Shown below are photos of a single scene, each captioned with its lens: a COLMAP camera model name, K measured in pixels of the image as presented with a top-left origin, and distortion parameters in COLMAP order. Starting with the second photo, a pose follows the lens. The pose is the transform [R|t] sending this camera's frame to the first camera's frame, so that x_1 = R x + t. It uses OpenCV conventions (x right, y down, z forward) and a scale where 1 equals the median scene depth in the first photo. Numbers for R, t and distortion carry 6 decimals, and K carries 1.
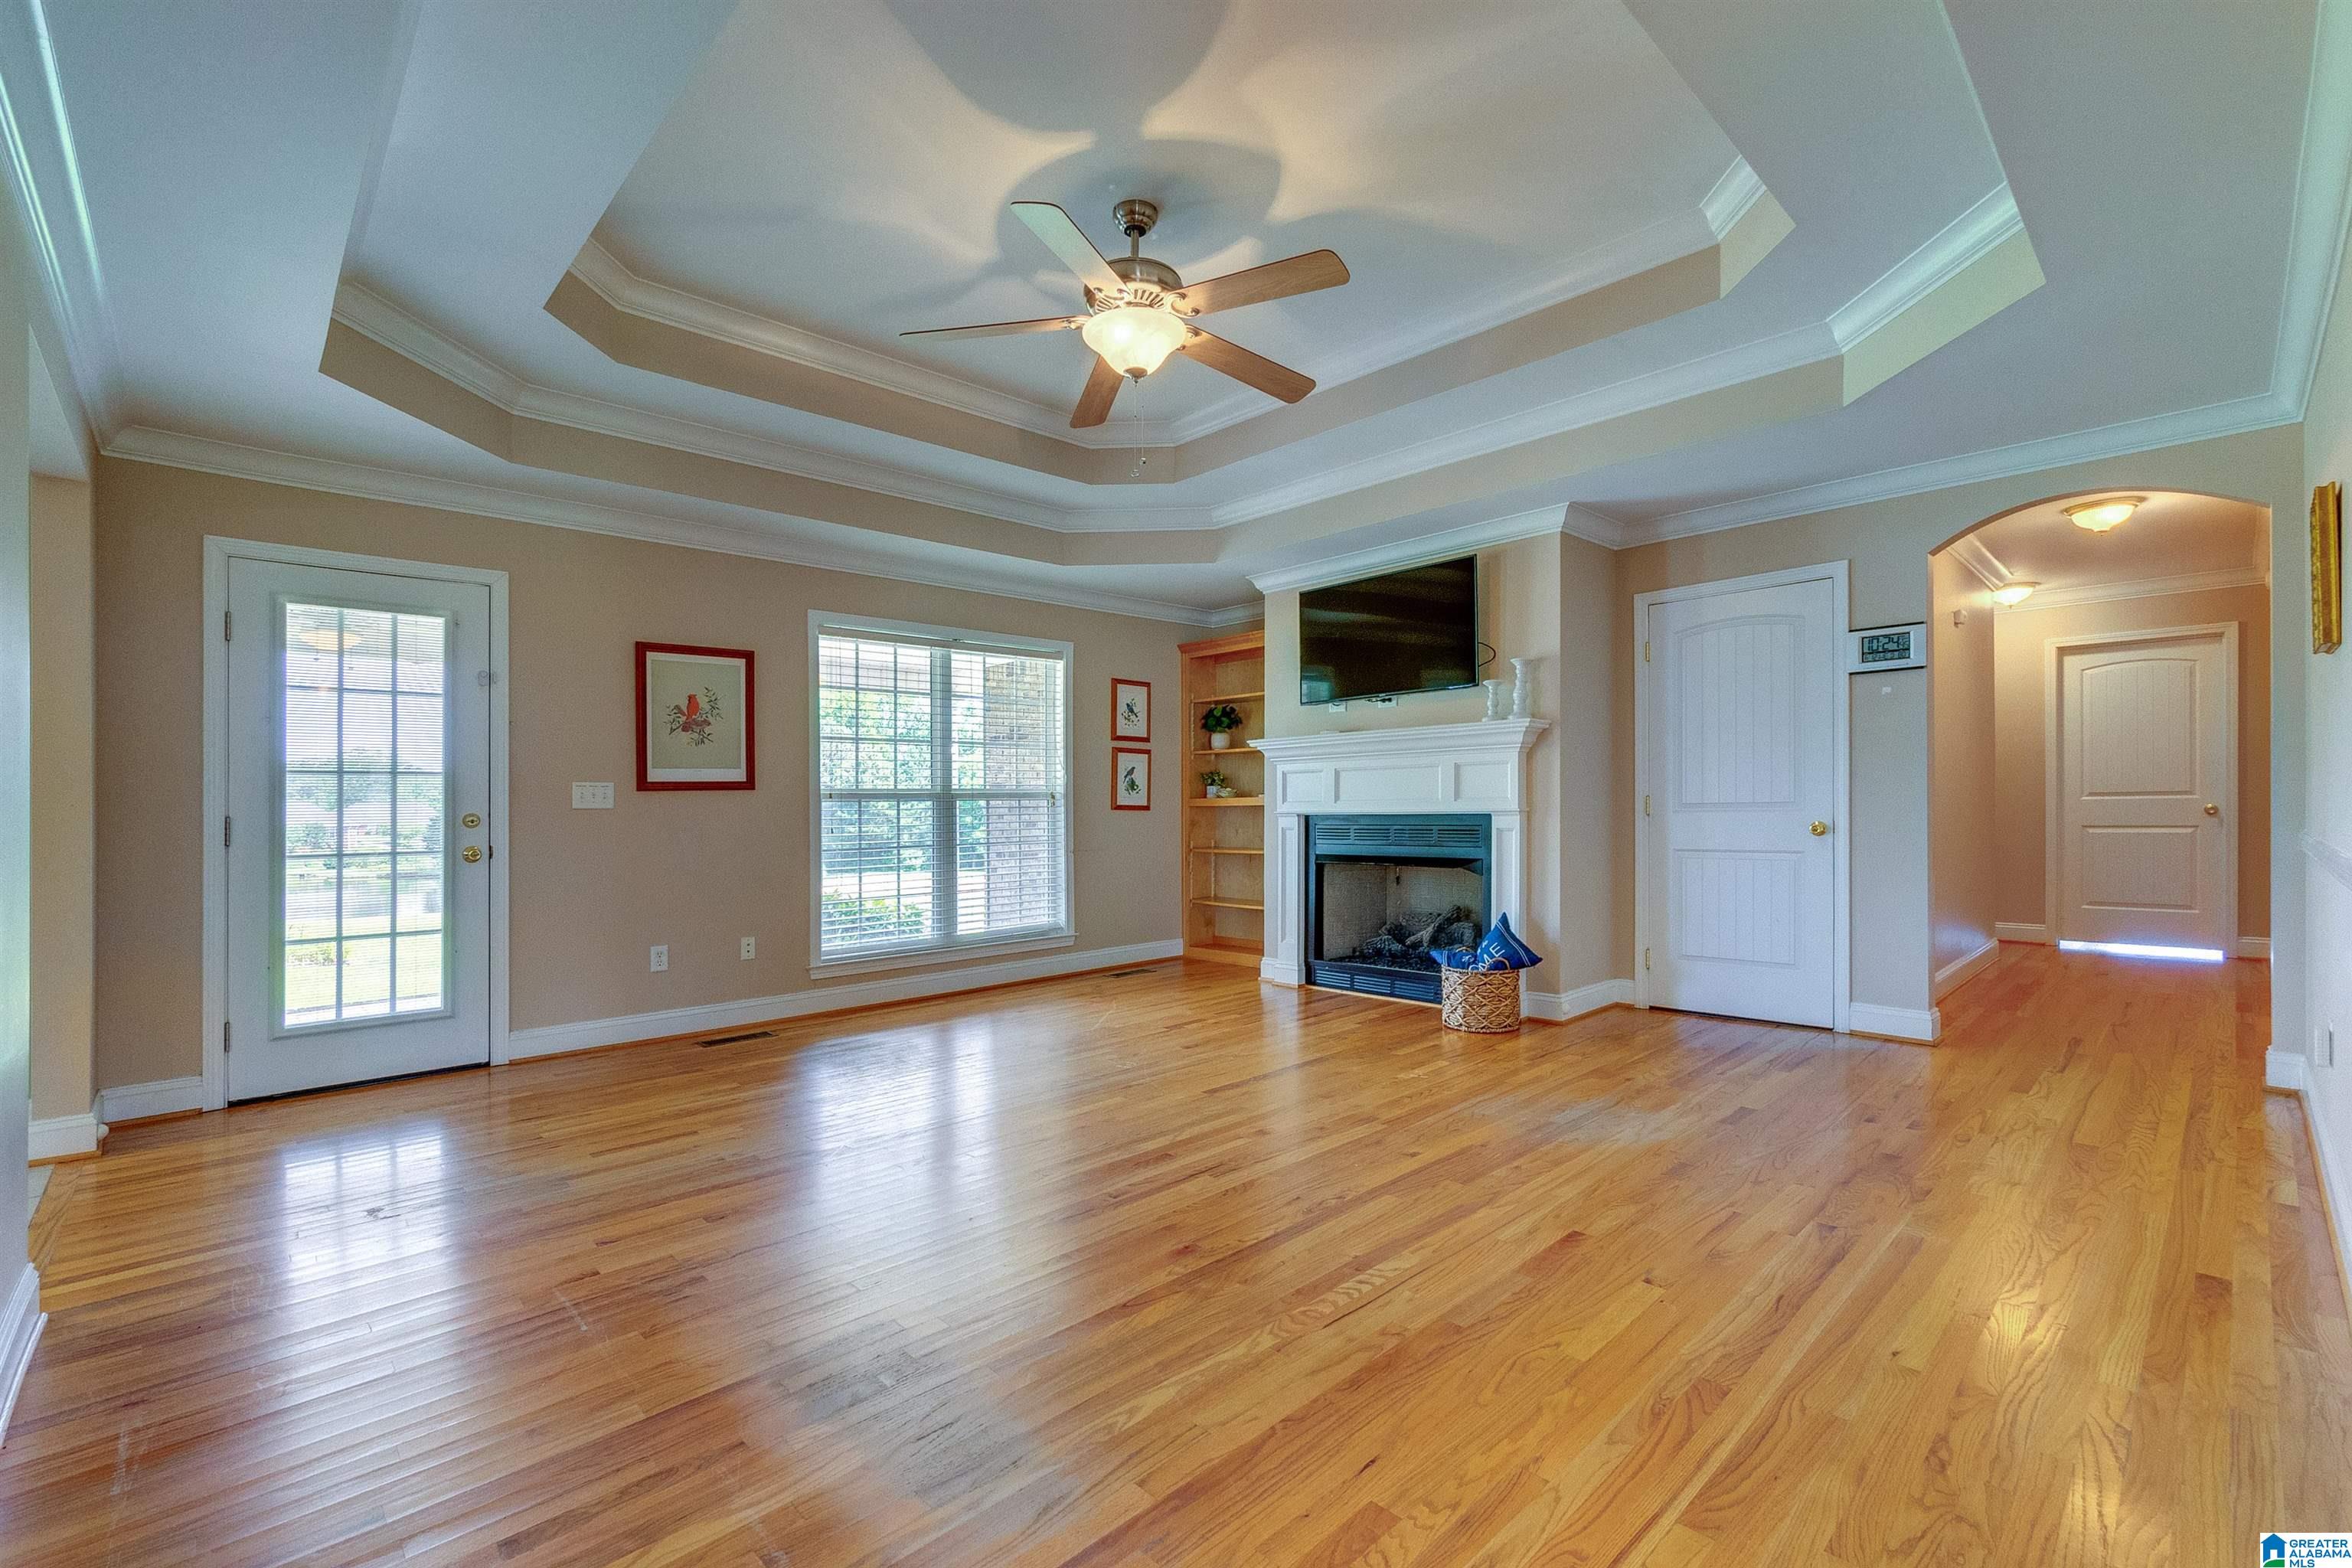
lens RADIAL K [[1015.5, 0, 1171.1], [0, 1015.5, 798.7], [0, 0, 1]] dist [-0.001213, 0.000736]
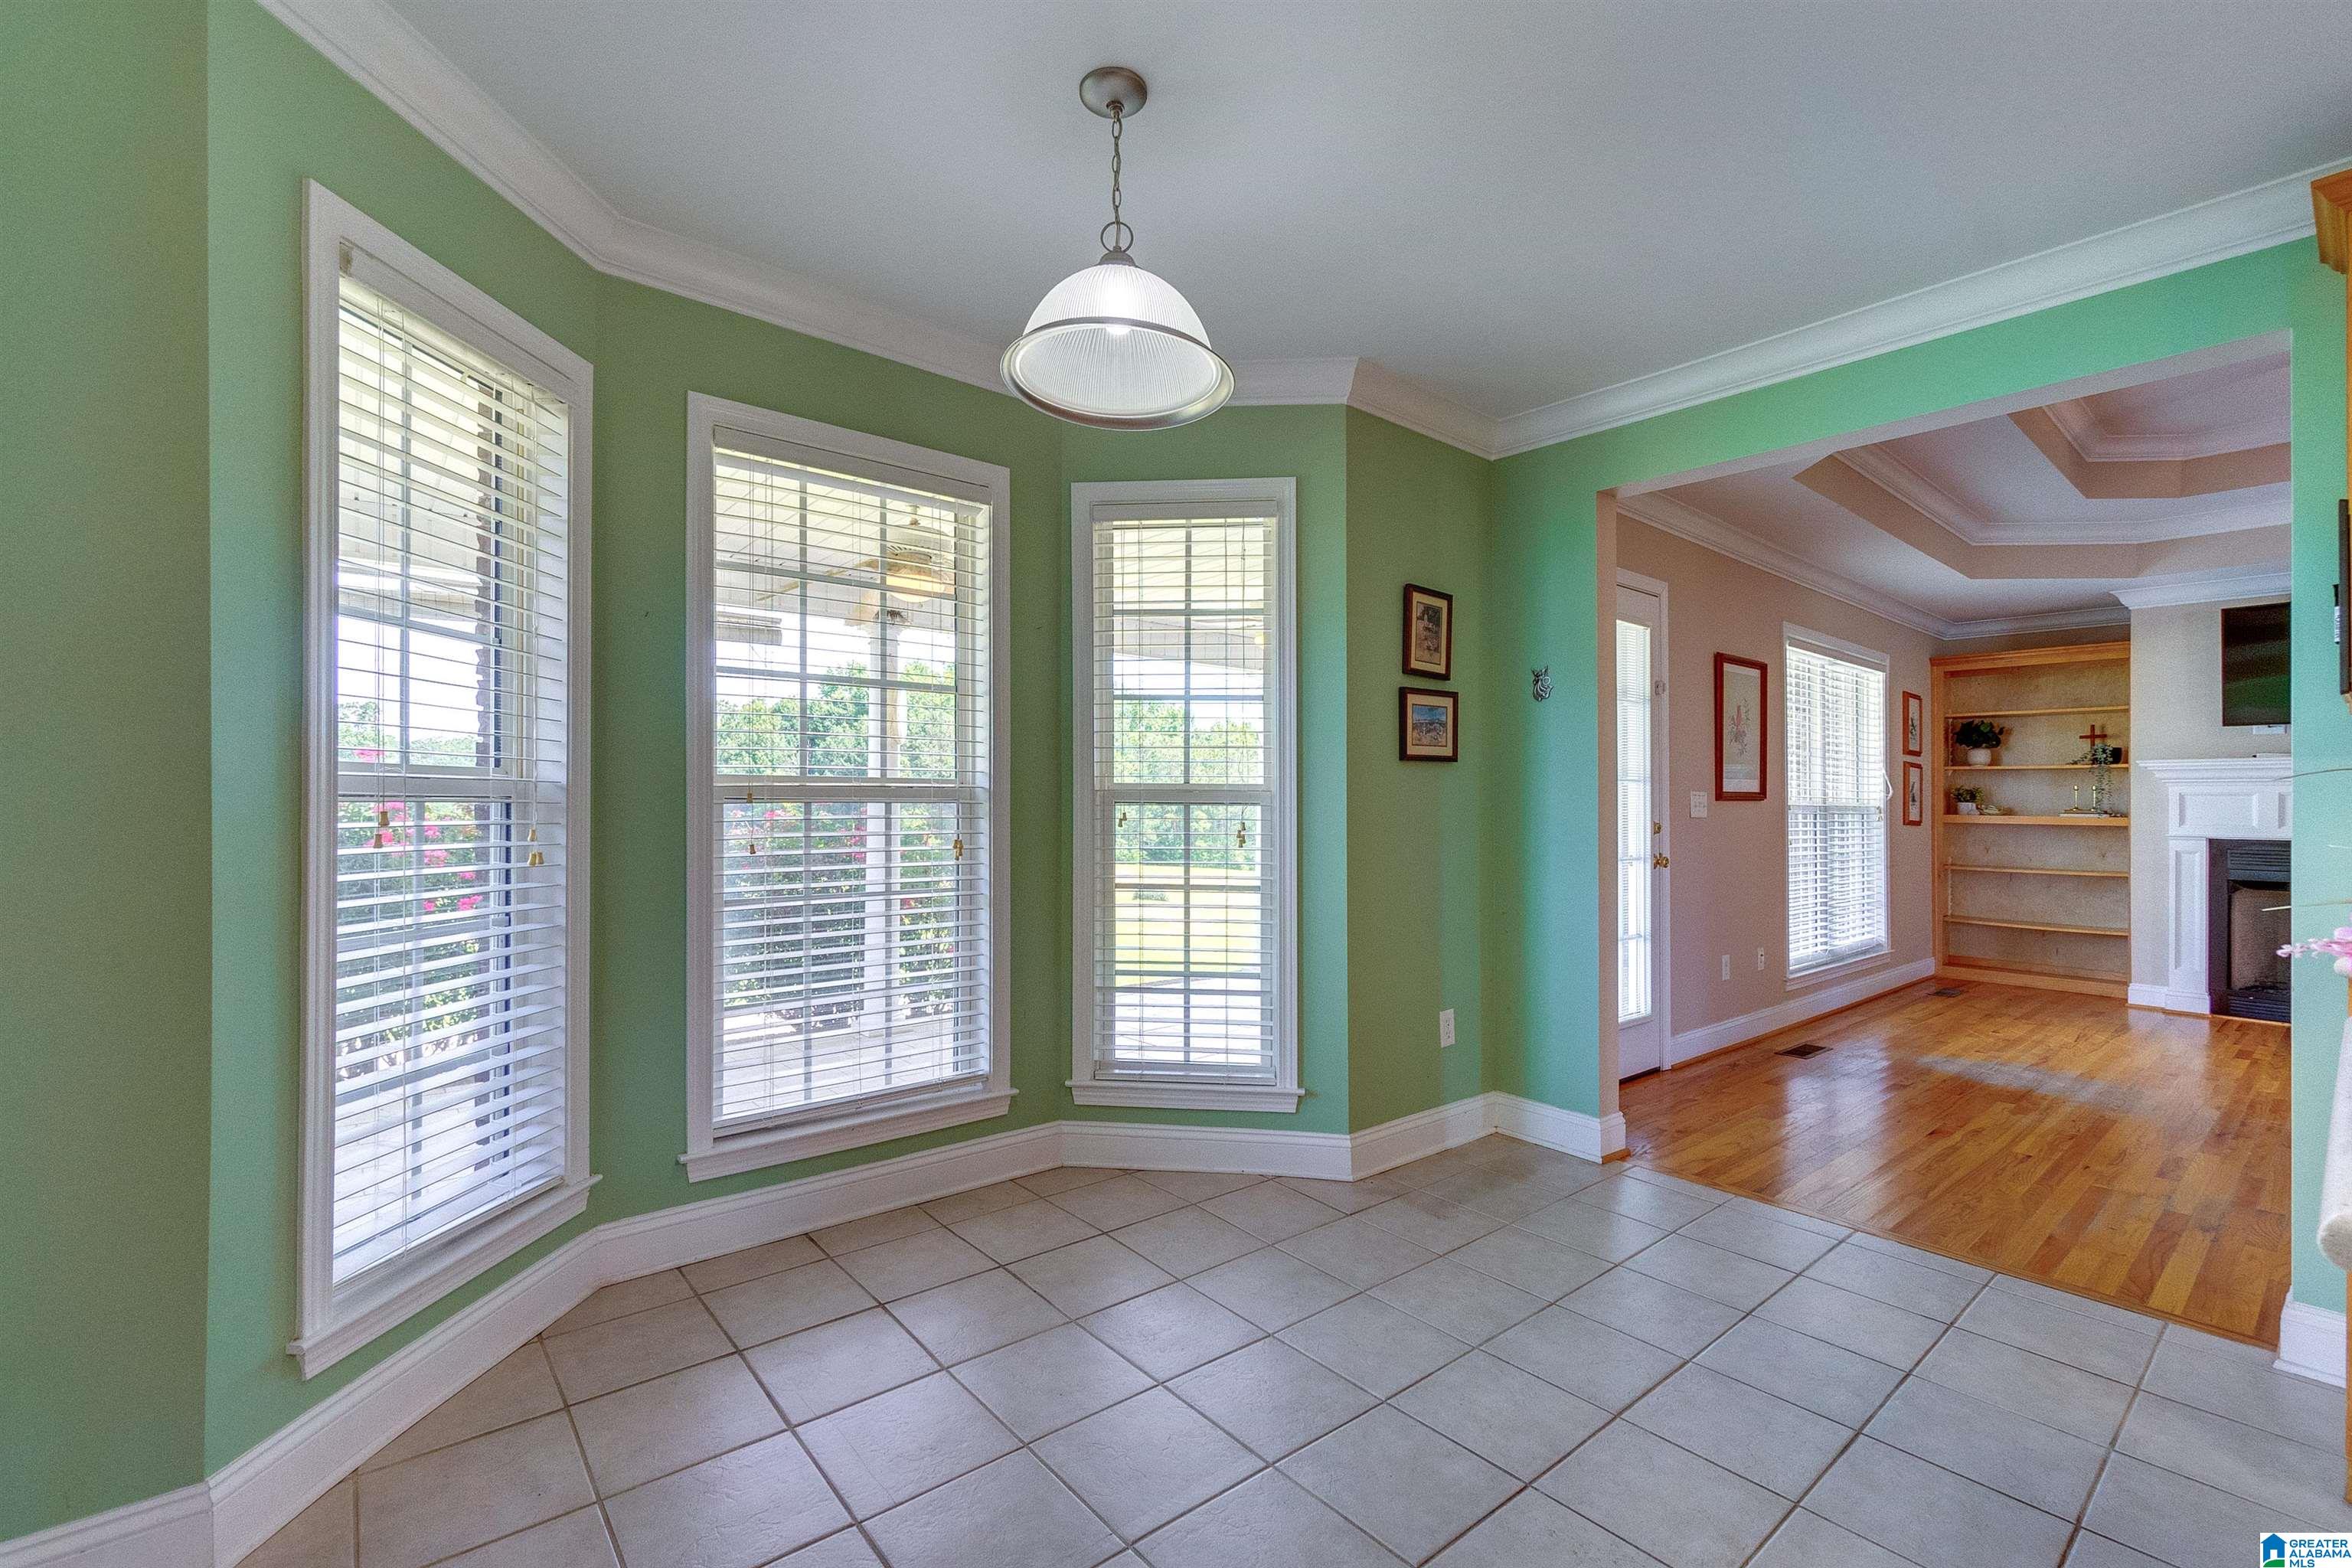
lens RADIAL K [[1015.5, 0, 1181.5], [0, 1015.5, 792.5], [0, 0, 1]] dist [-0.001213, 0.000736]
pose [[0.997786, 0.026470, -0.061009, -0.858816], [-0.026615, 0.999645, -0.001574, -0.000361], [0.060946, 0.003194, 0.998136, -0.029222]]
